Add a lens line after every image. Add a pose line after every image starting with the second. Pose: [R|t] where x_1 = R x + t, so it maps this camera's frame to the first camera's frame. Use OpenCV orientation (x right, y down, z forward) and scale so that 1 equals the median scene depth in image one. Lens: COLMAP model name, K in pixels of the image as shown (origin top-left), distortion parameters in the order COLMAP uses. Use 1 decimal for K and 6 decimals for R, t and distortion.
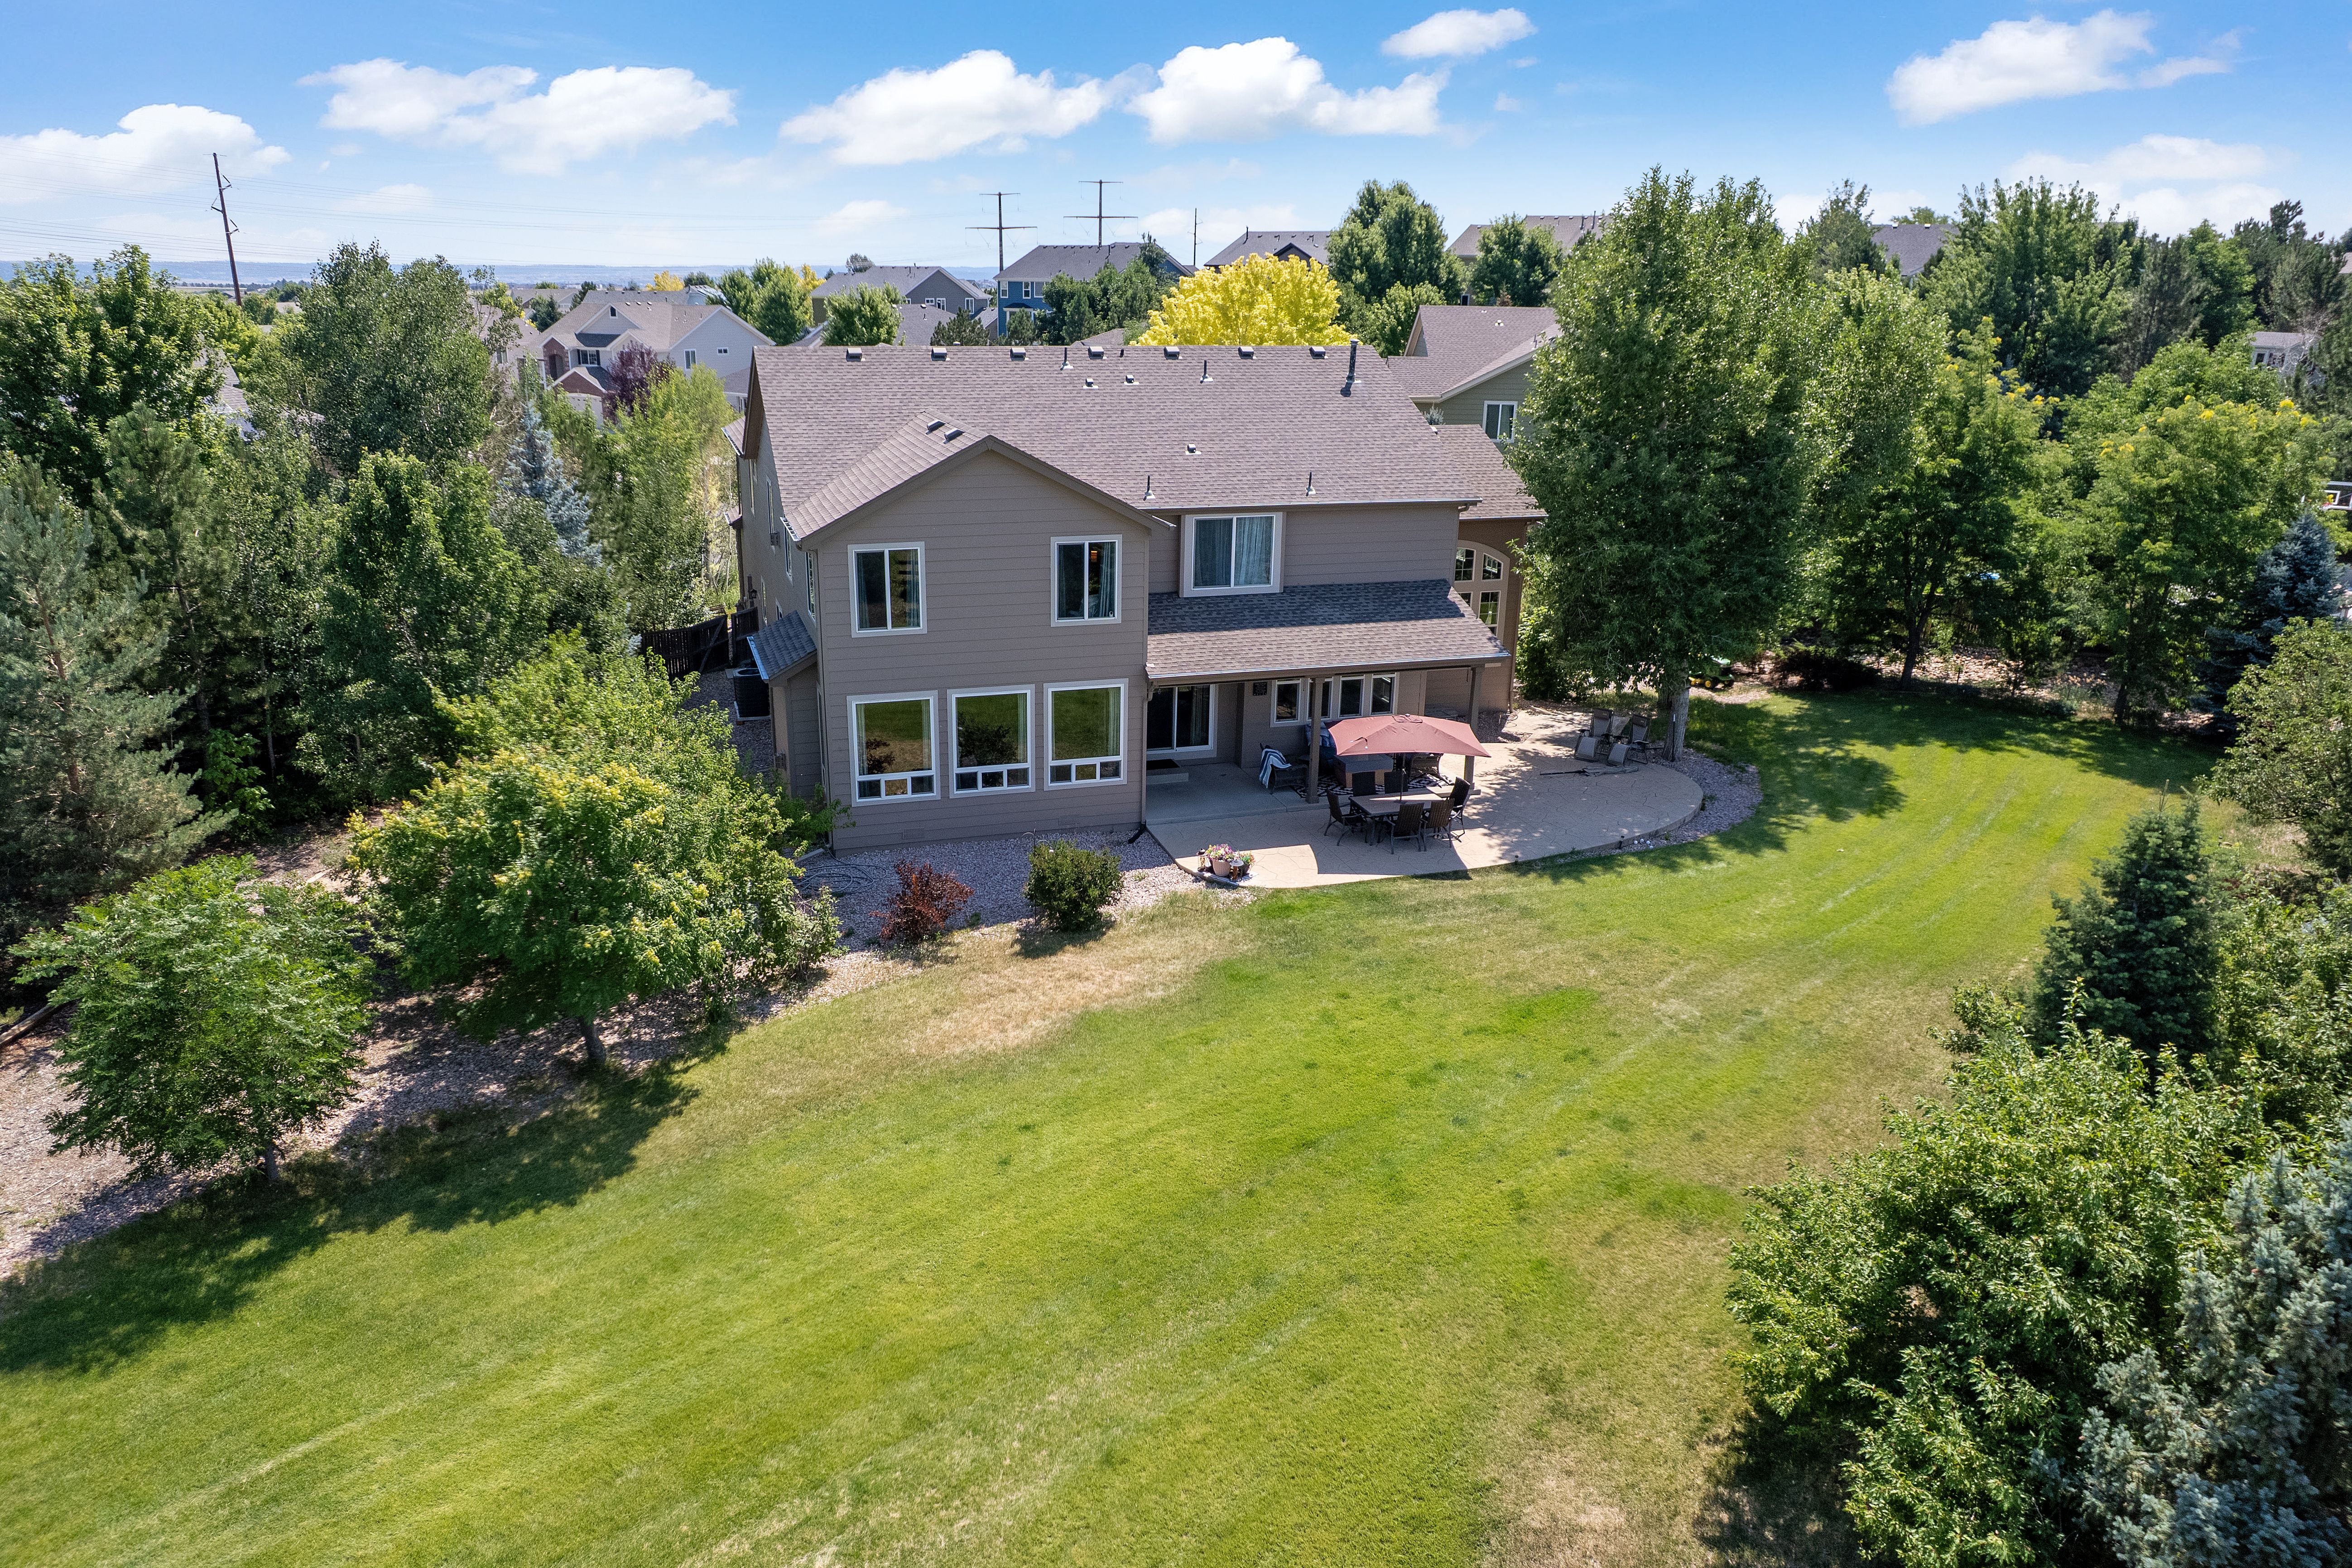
lens RADIAL K [[1589.0, 0, 1142.1], [0, 1589.0, 804.7], [0, 0, 1]] dist [-0.055676, 0.044871]
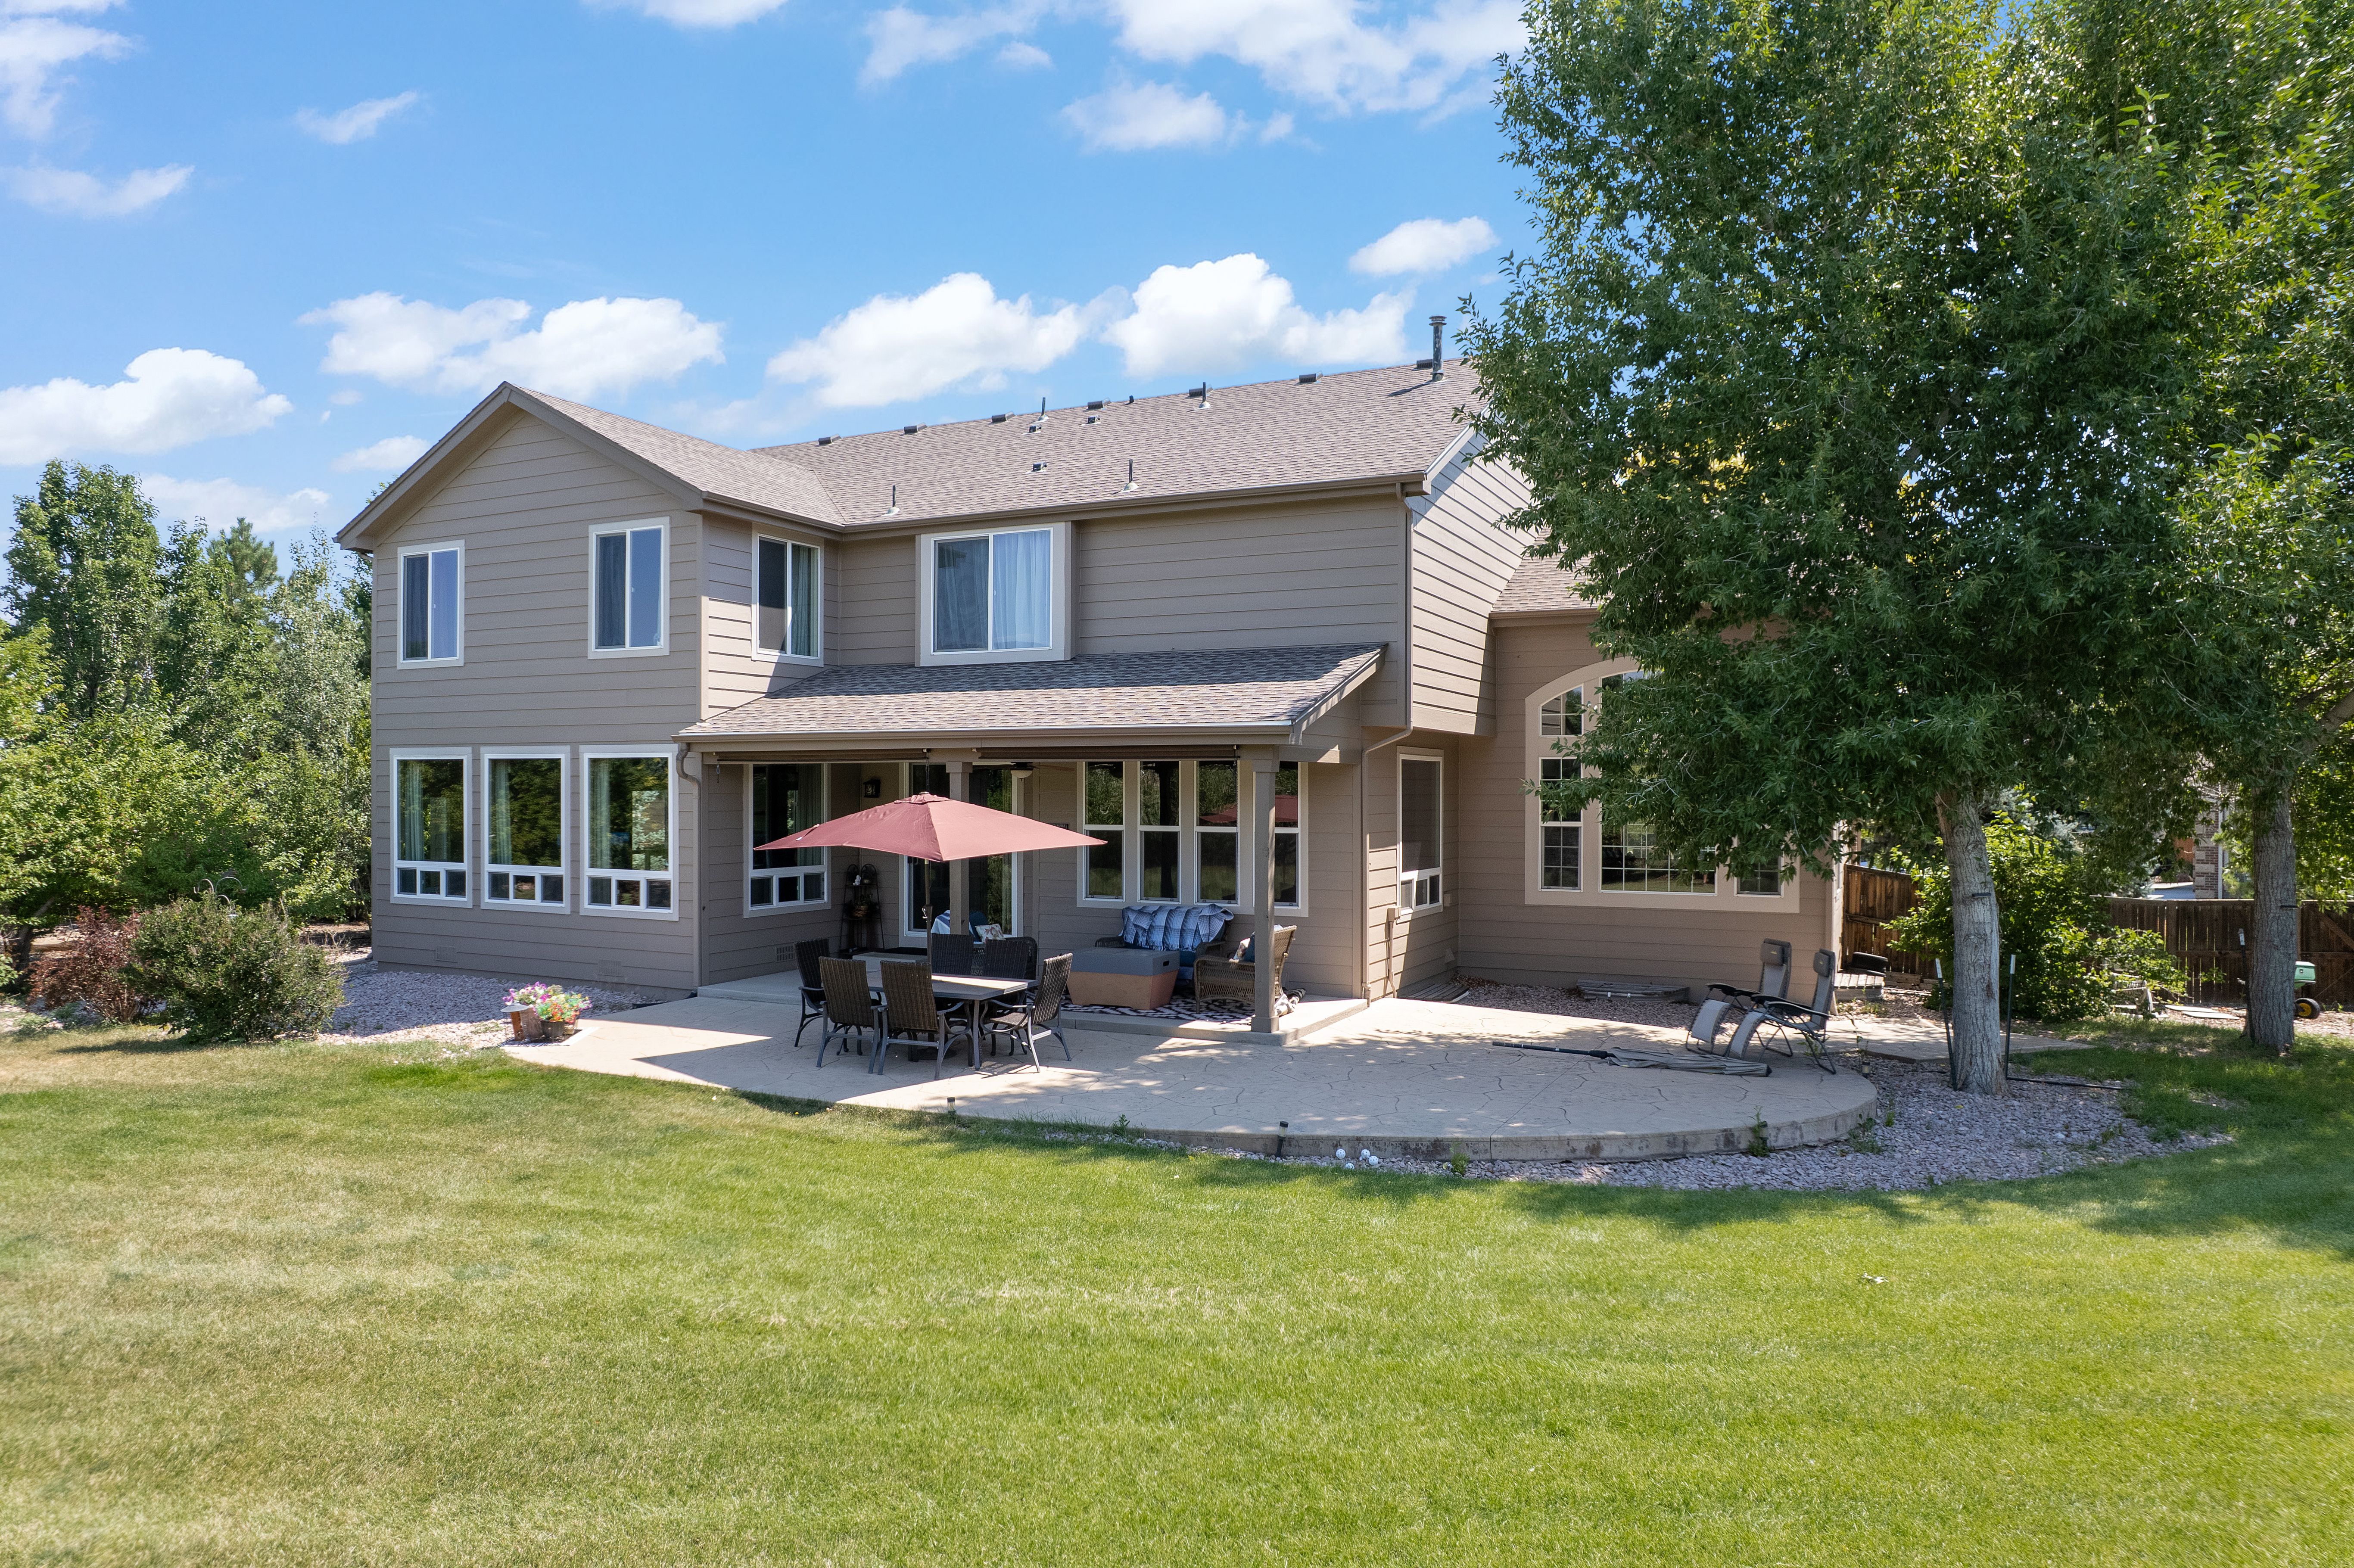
lens RADIAL K [[1506.5, 0, 1177.0], [0, 1506.5, 784.0], [0, 0, 1]] dist [-0.068002, 0.062280]
pose [[0.721908, -0.014012, -0.691847, 0.569680], [-0.214578, 0.945980, -0.243061, 0.038699], [0.657879, 0.323923, 0.679904, 0.768020]]
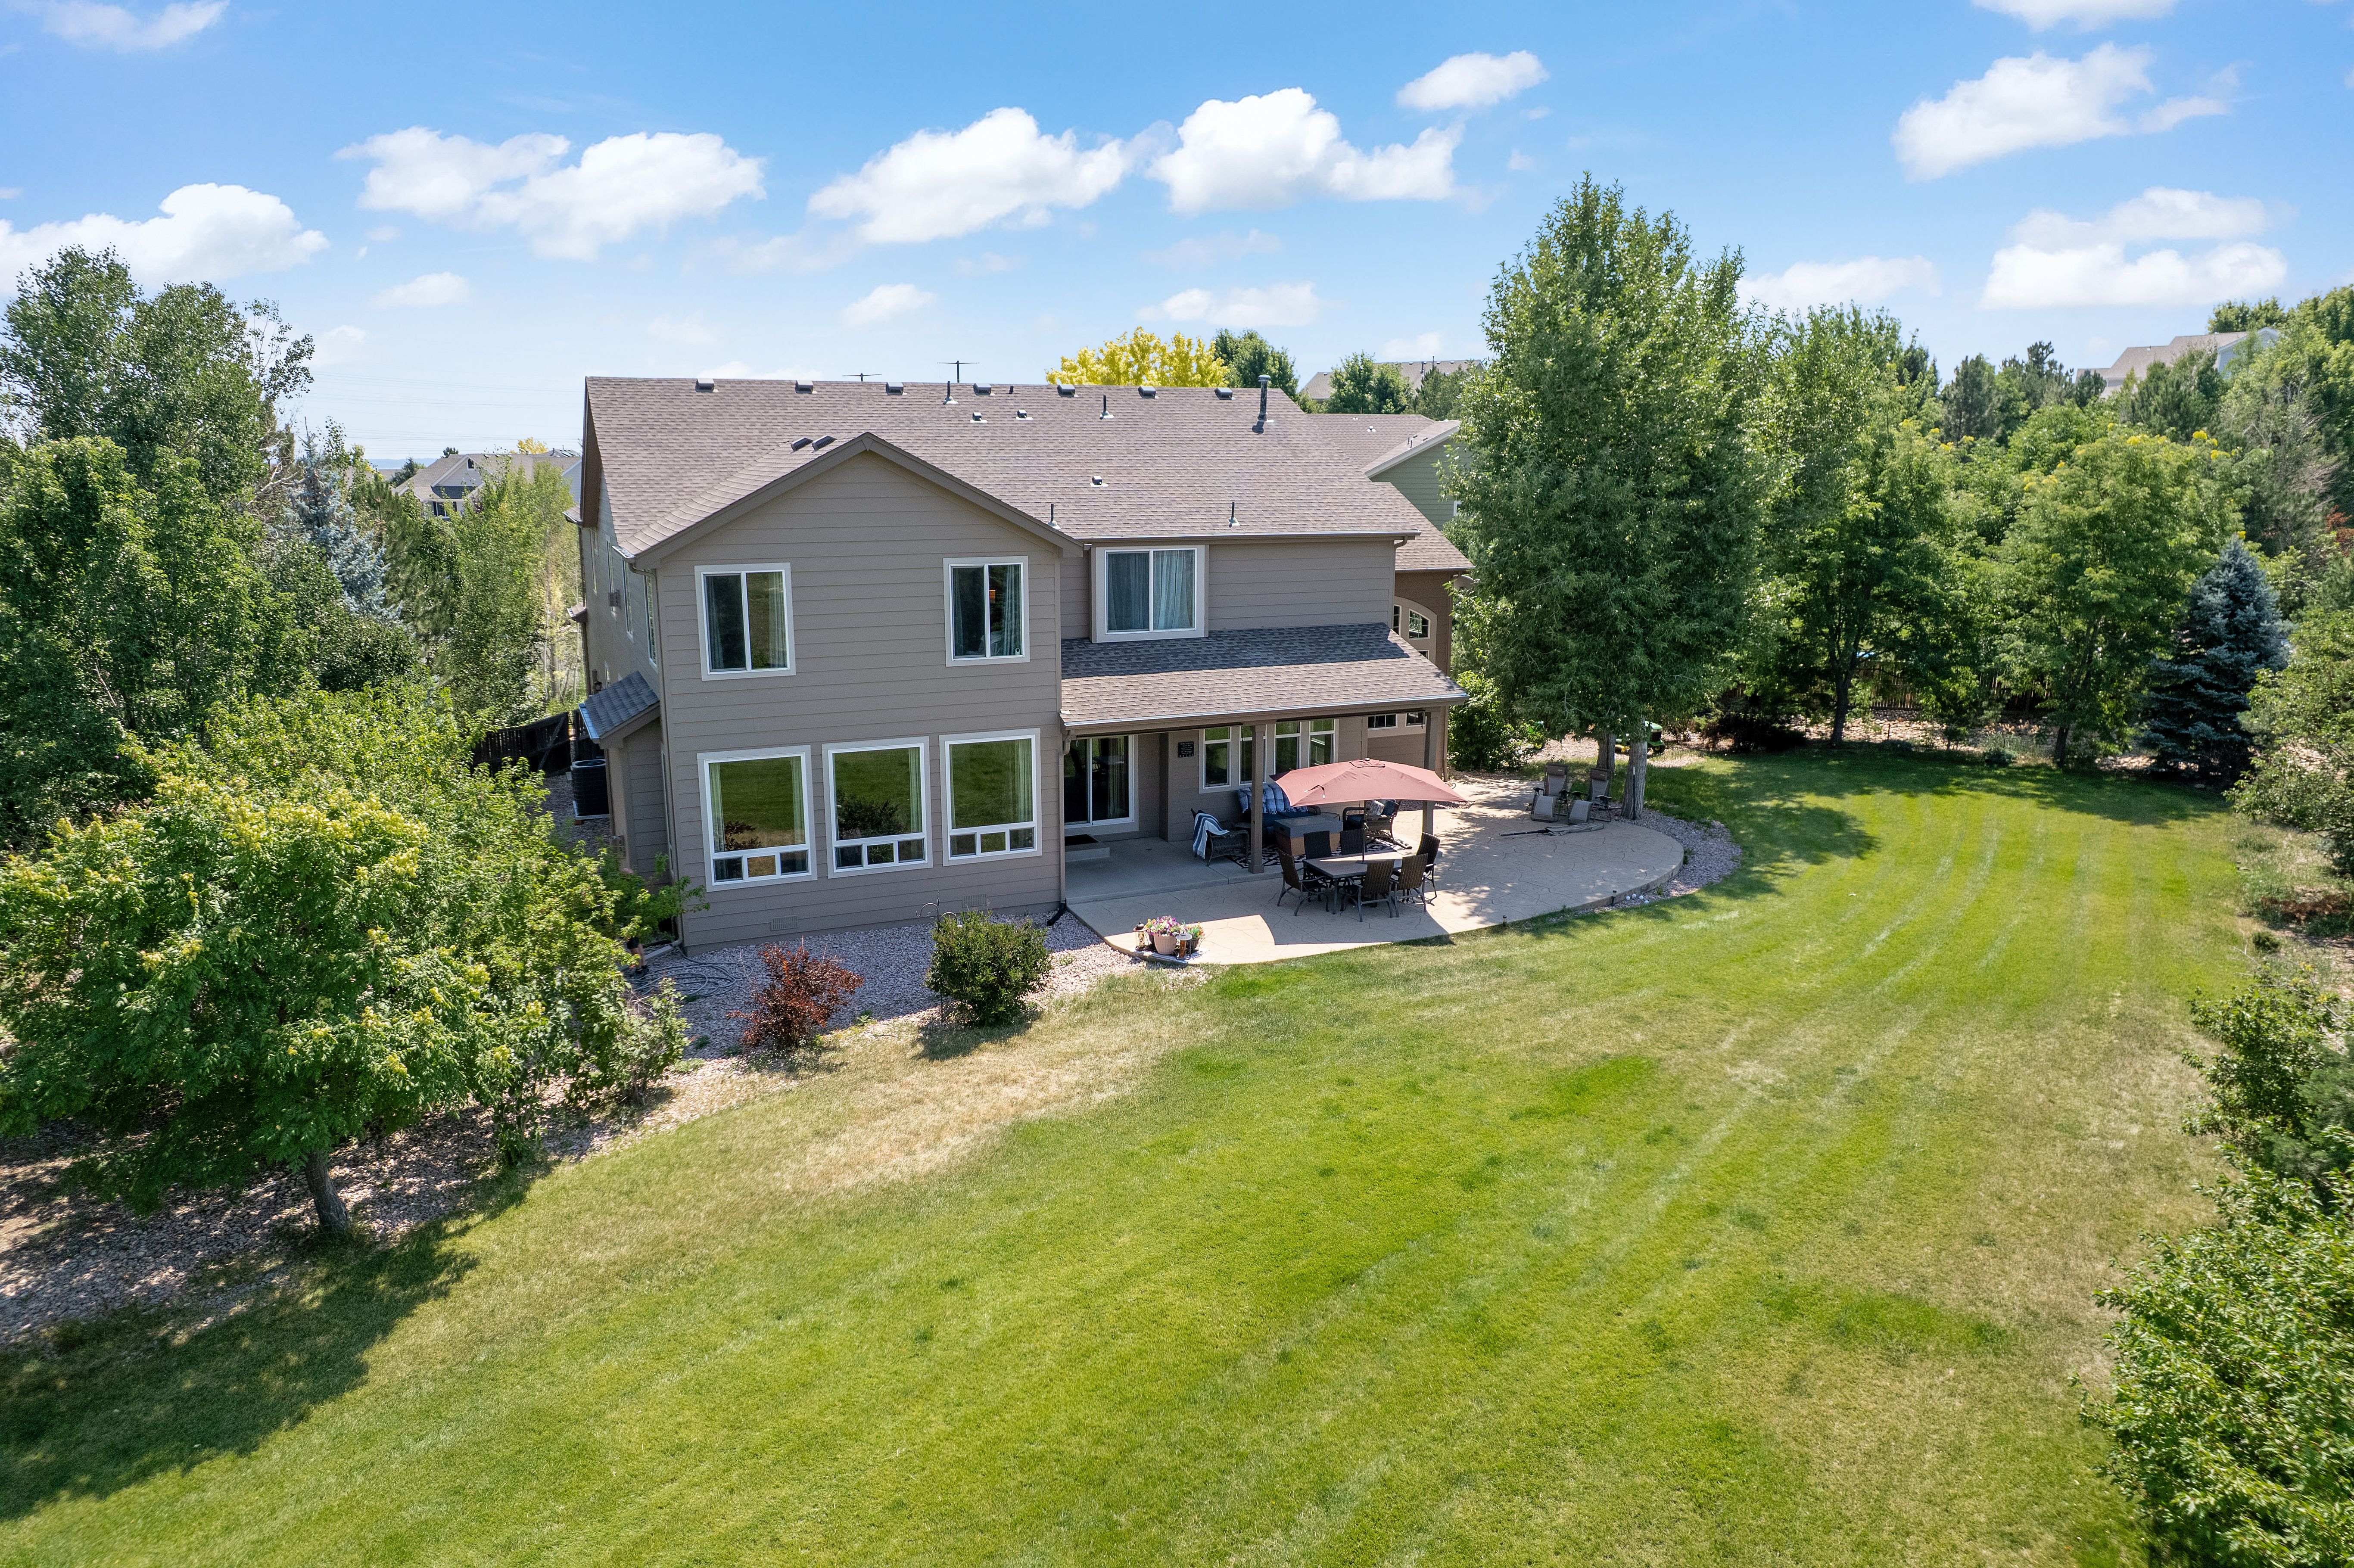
lens RADIAL K [[1506.5, 0, 1177.0], [0, 1506.5, 784.0], [0, 0, 1]] dist [-0.068002, 0.062280]
pose [[0.993069, -0.036766, 0.111634, -0.028156], [0.049035, 0.992807, -0.109225, 0.042715], [-0.106815, 0.113942, 0.987729, 0.216545]]
